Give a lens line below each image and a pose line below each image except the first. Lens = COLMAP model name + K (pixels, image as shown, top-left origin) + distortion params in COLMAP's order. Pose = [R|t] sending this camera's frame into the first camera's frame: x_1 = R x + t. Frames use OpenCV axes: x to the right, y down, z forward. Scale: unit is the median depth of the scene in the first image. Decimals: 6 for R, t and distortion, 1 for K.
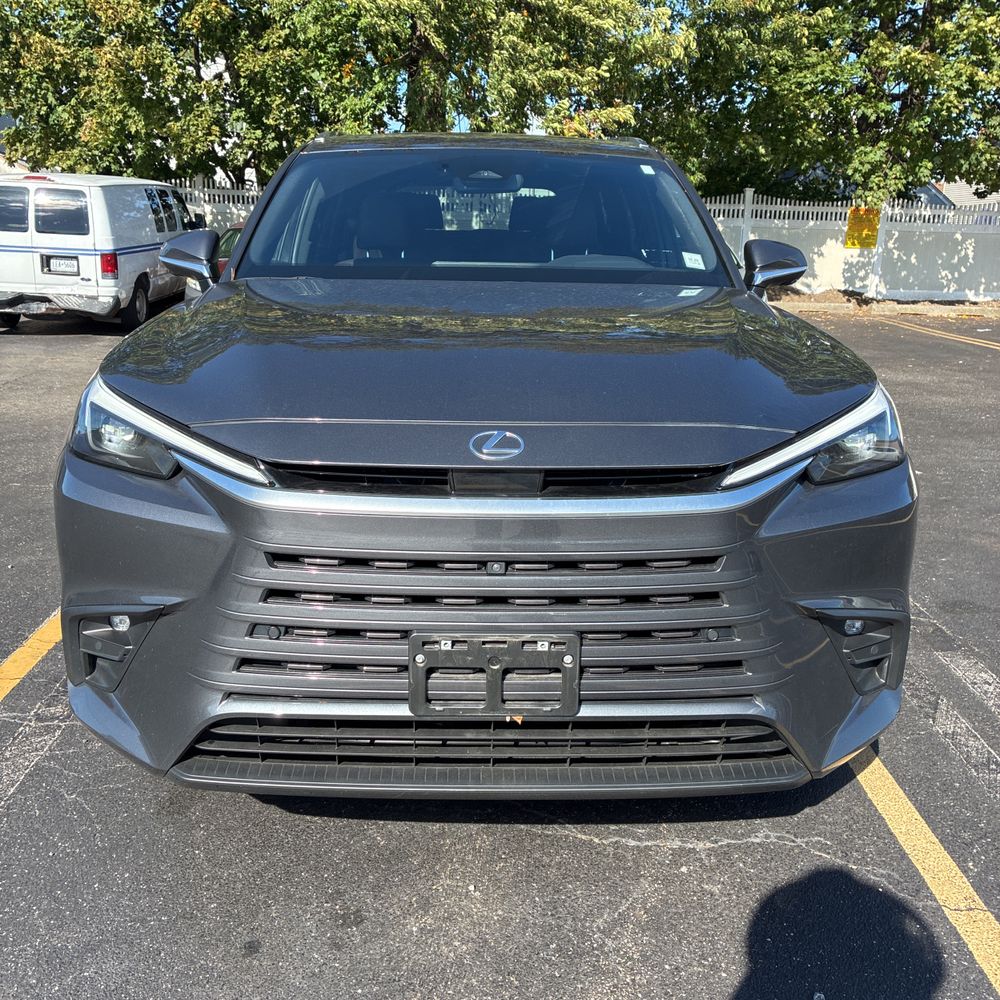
lens RADIAL K [[1015.7, 0, 500.1], [0, 1015.7, 502.3], [0, 0, 1]] dist [0.008065, 0.000000]
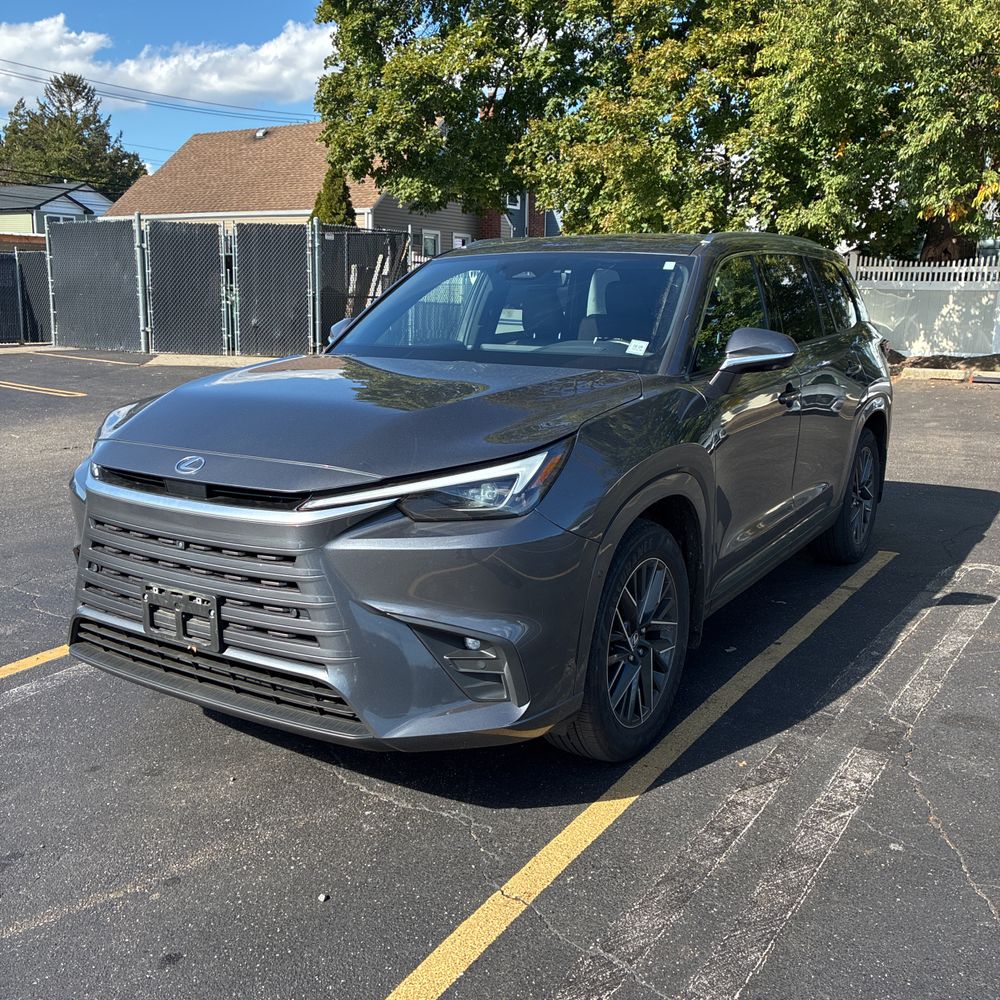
lens RADIAL K [[1015.7, 0, 489.9], [0, 1015.7, 498.6], [0, 0, 1]] dist [0.008065, 0.000000]
pose [[0.801481, 0.084834, -0.591972, 1.241264], [-0.124755, 0.991826, -0.026772, -0.021933], [0.584863, 0.095308, 0.805514, 0.022651]]
